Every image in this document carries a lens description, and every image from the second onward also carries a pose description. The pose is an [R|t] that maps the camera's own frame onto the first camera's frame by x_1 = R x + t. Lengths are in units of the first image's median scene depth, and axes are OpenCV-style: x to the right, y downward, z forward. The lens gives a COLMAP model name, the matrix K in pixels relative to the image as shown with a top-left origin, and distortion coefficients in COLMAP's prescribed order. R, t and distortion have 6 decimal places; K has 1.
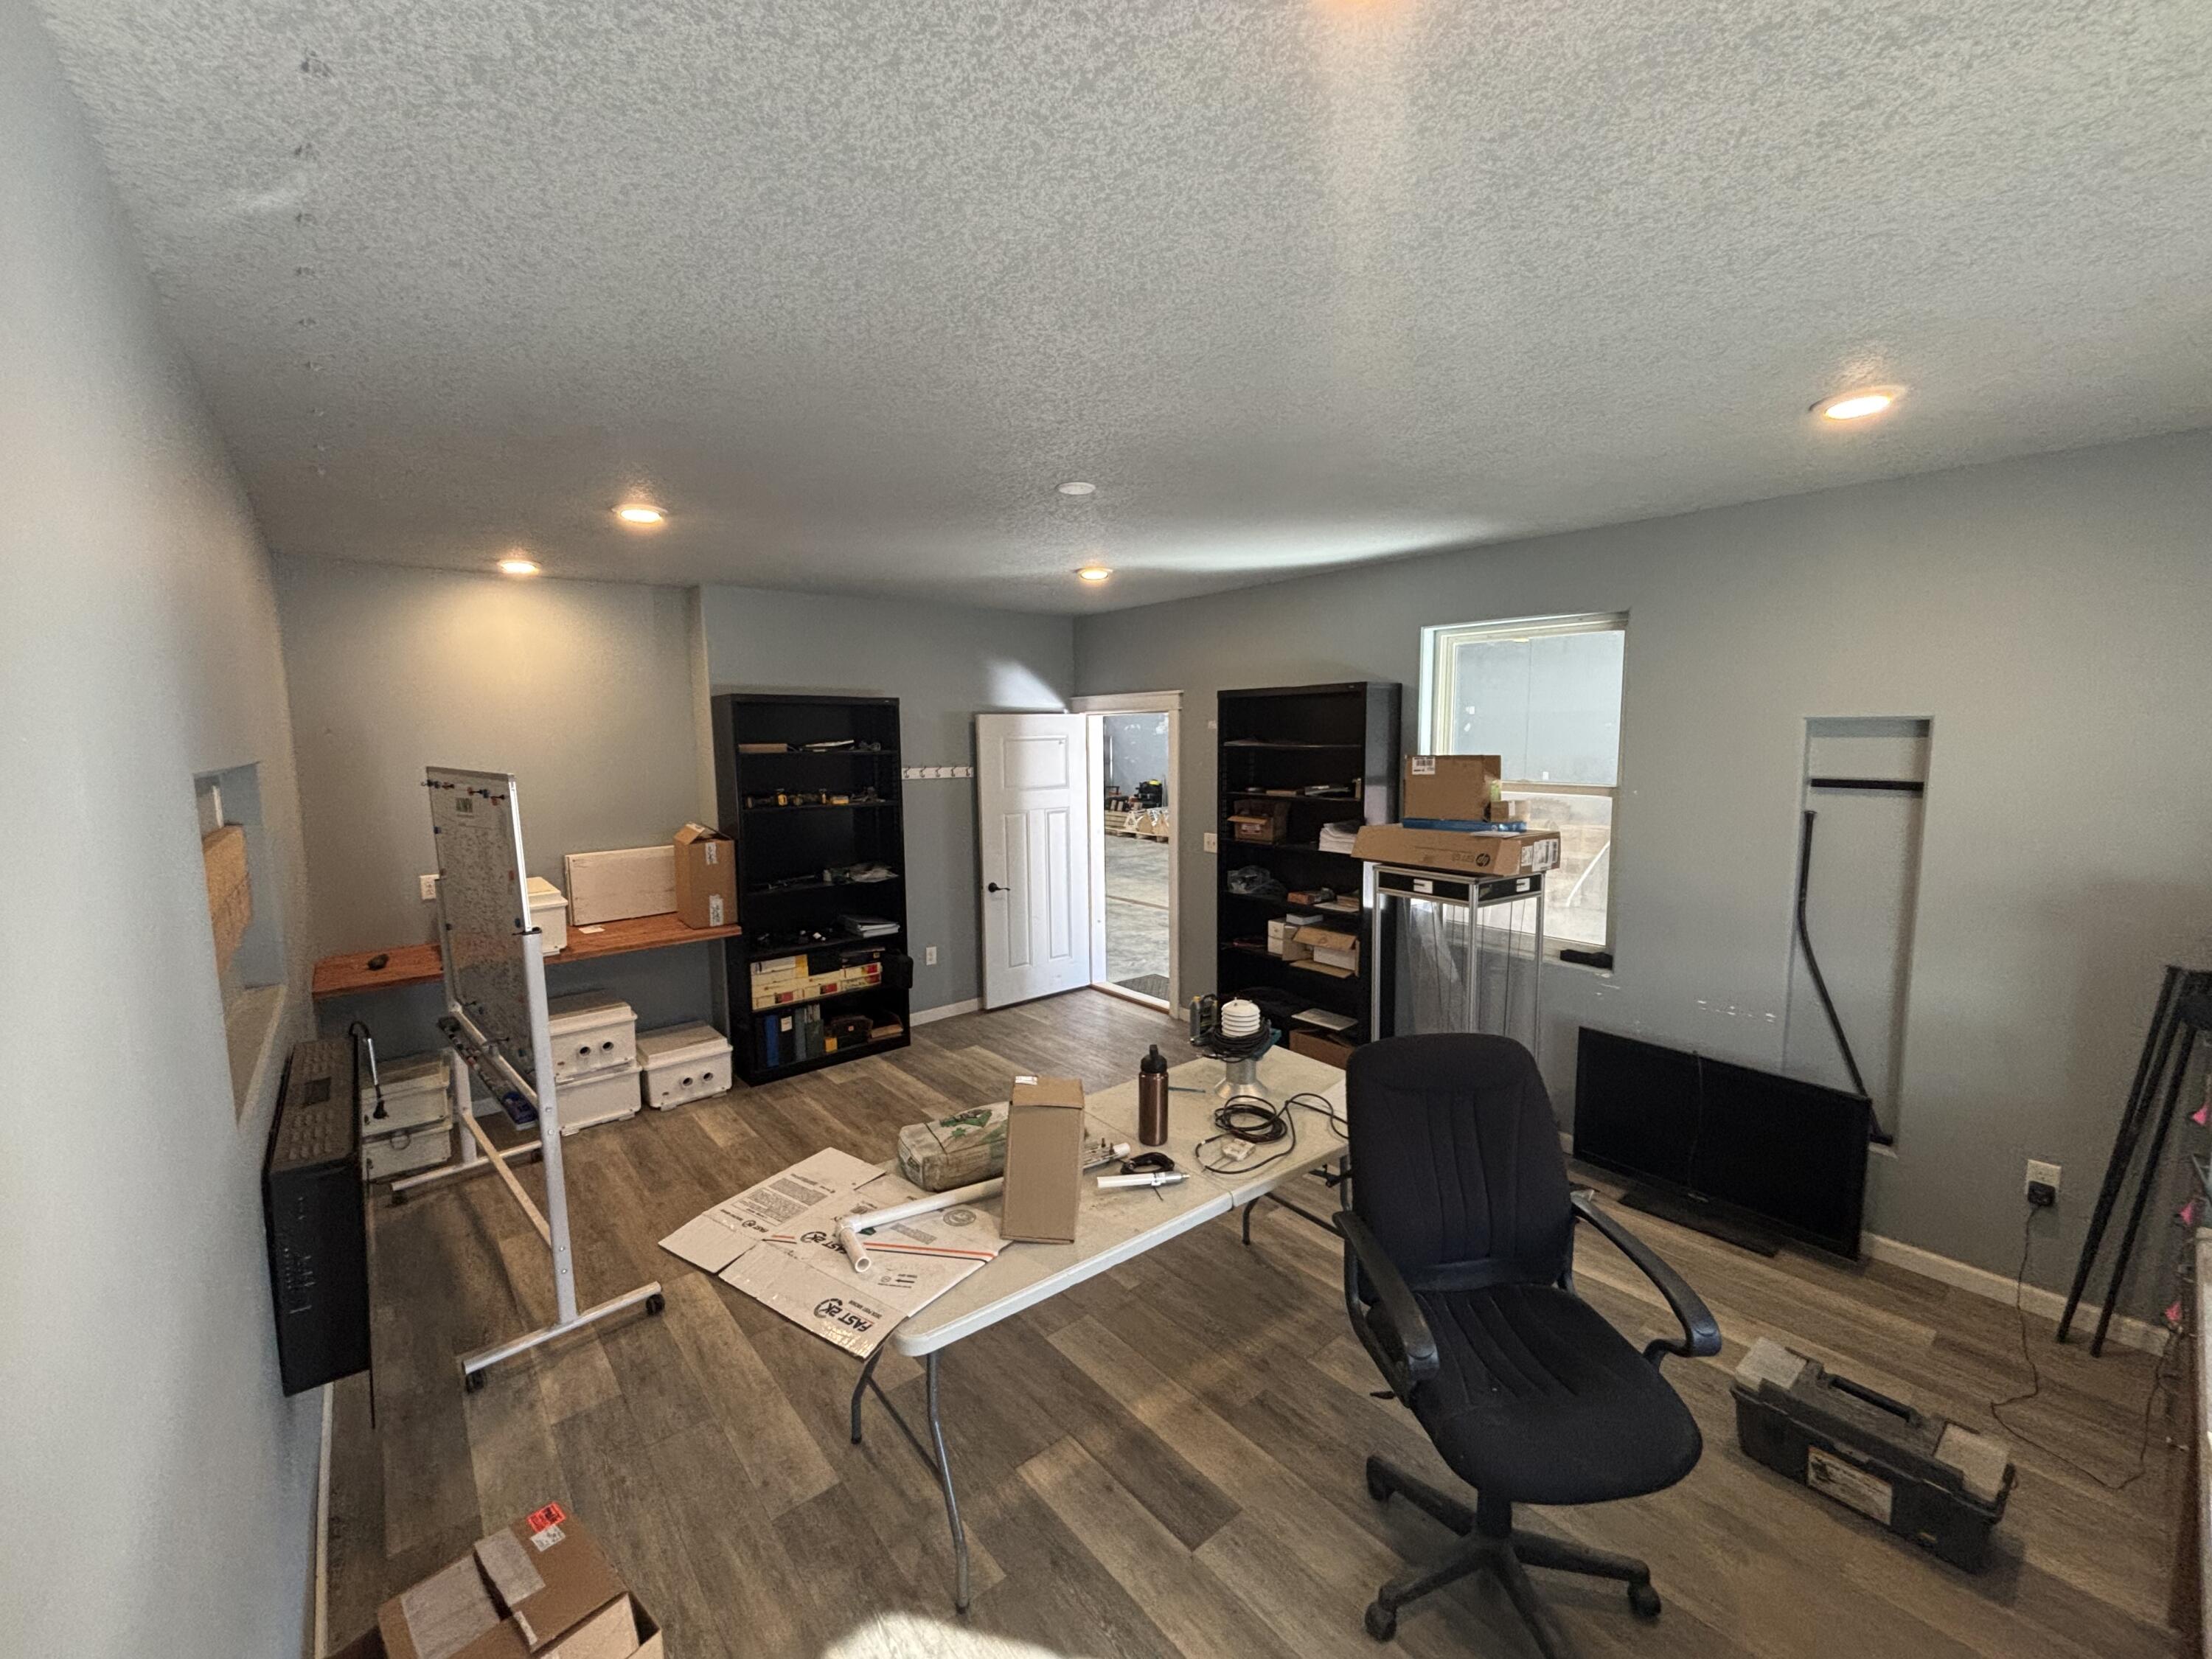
lens RADIAL K [[890.4, 0, 1103.4], [0, 890.4, 832.3], [0, 0, 1]] dist [0.000058, -0.000388]
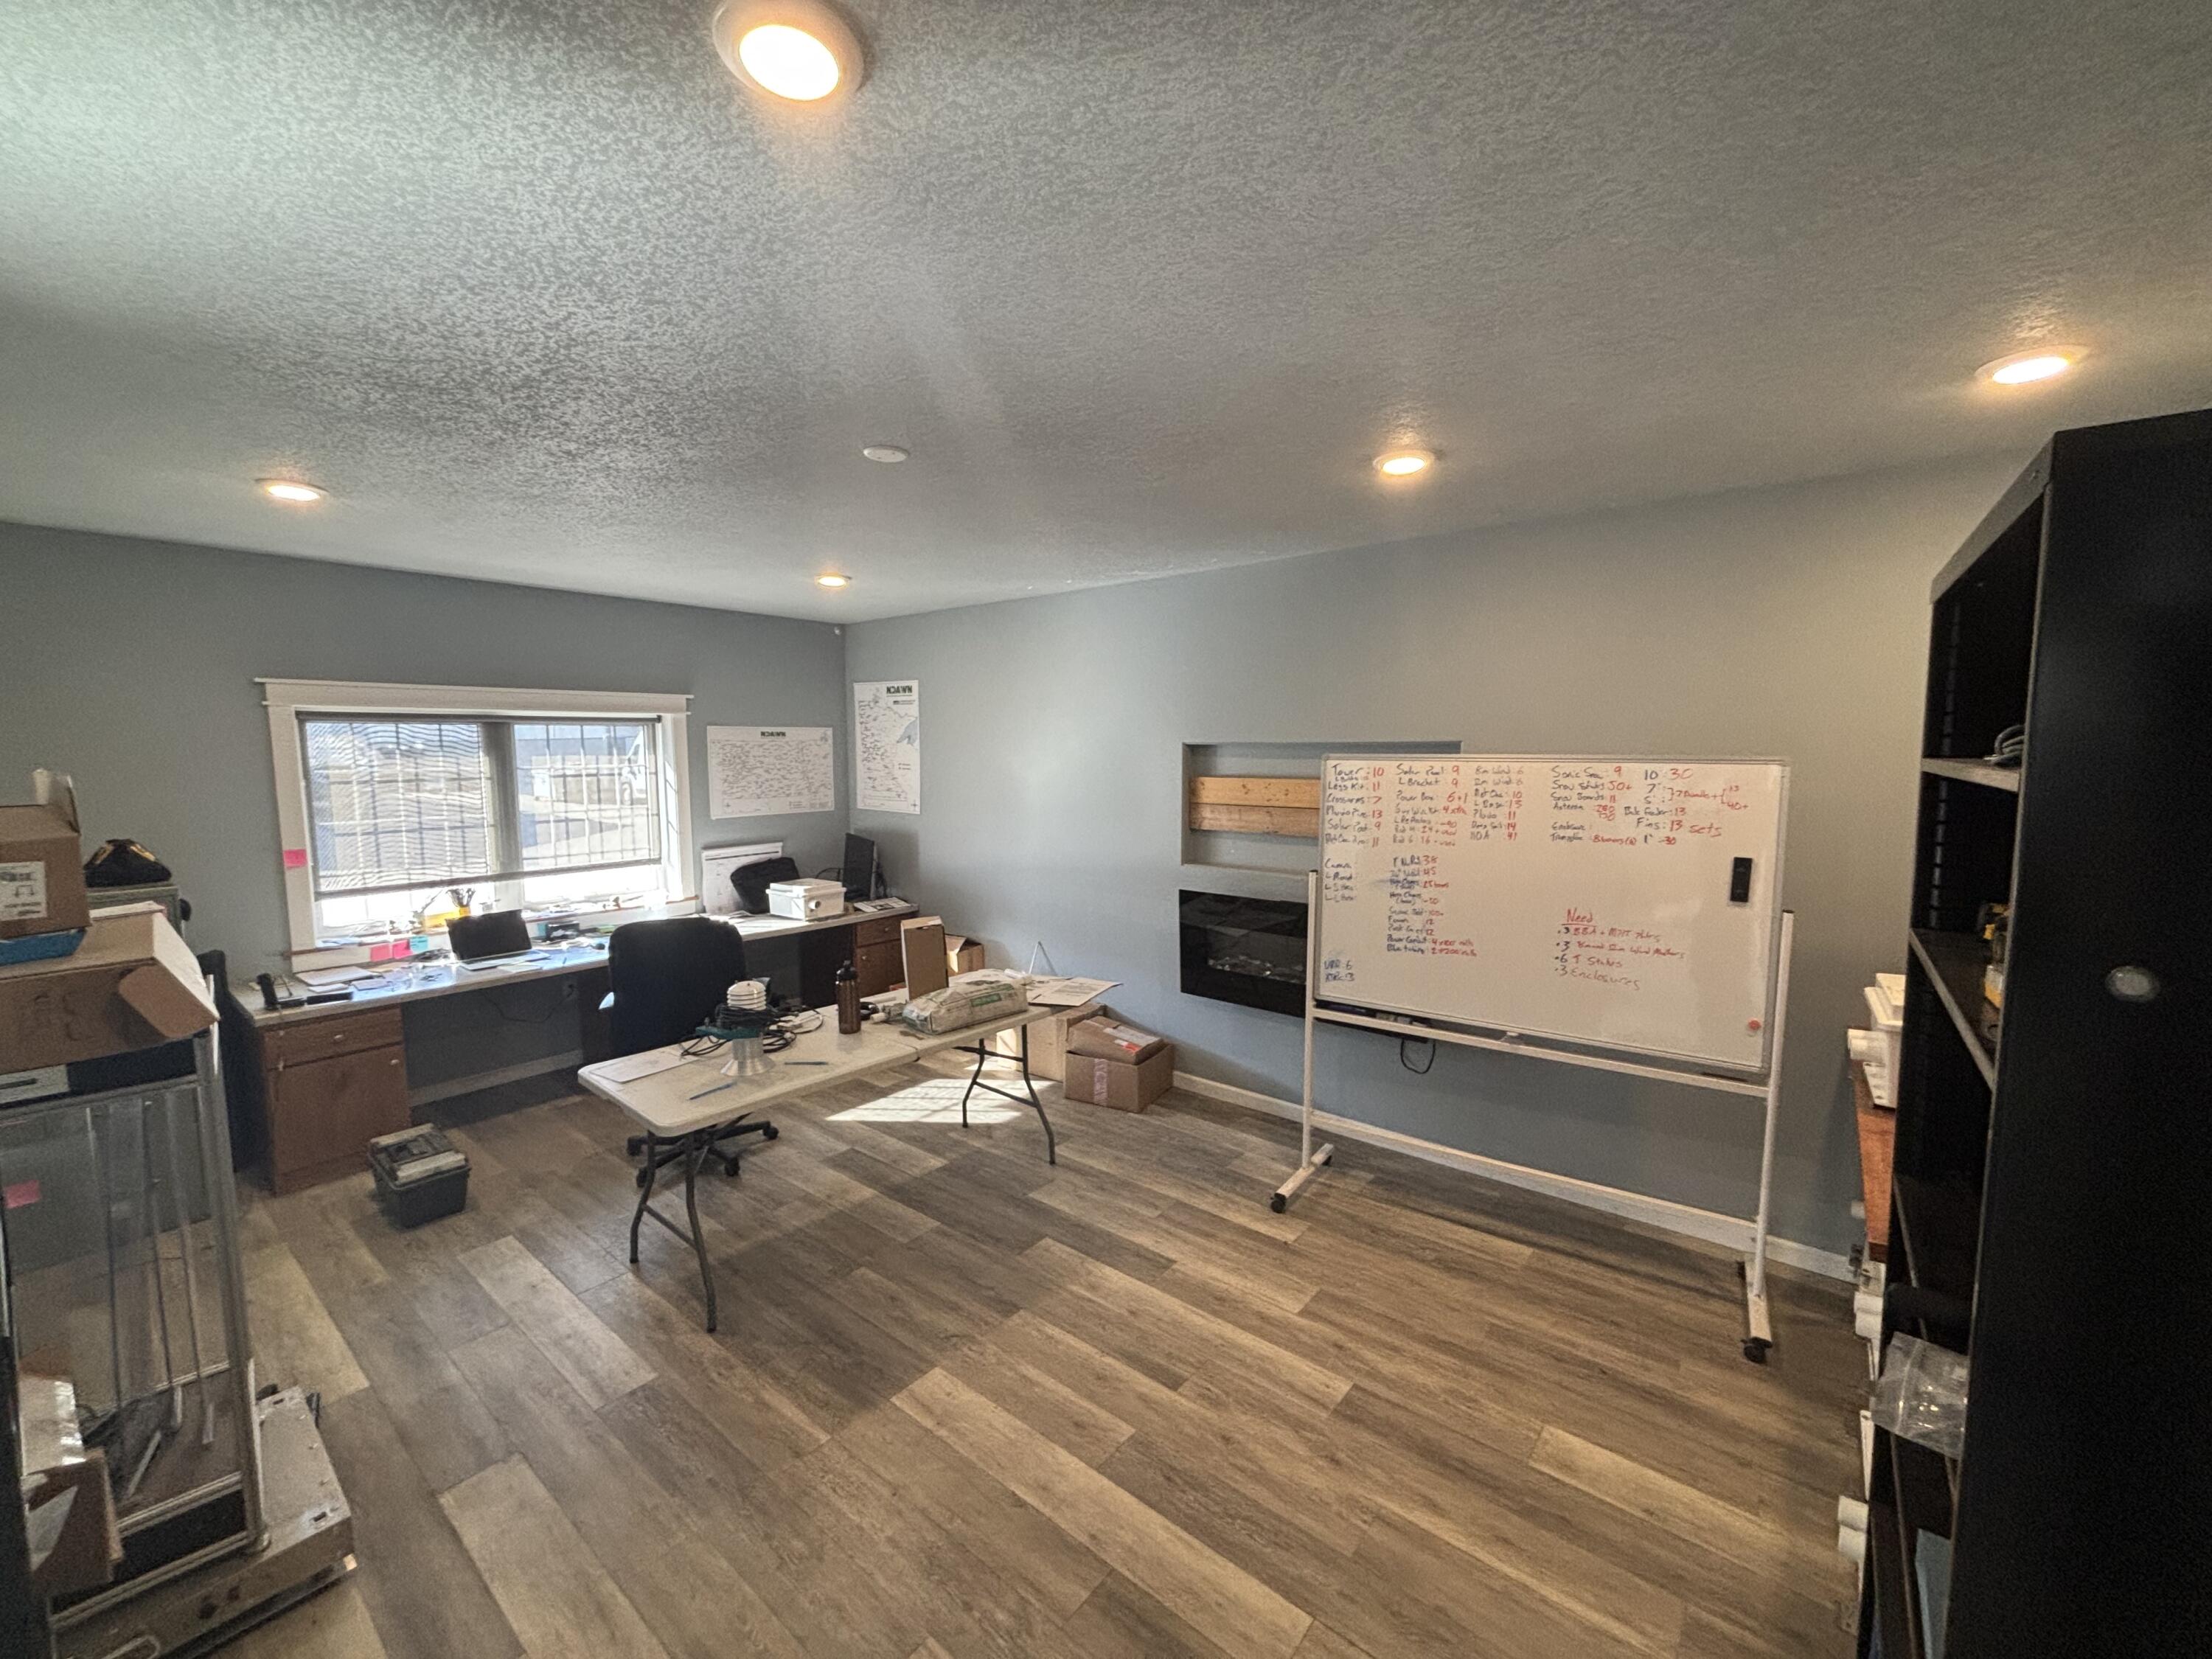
lens RADIAL K [[890.4, 0, 1105.9], [0, 890.4, 832.3], [0, 0, 1]] dist [0.000058, -0.000388]
pose [[-0.981236, 0.029446, -0.190550, -0.083117], [-0.009423, 0.979765, 0.199928, -0.233221], [0.192581, 0.197972, -0.961103, 2.482843]]
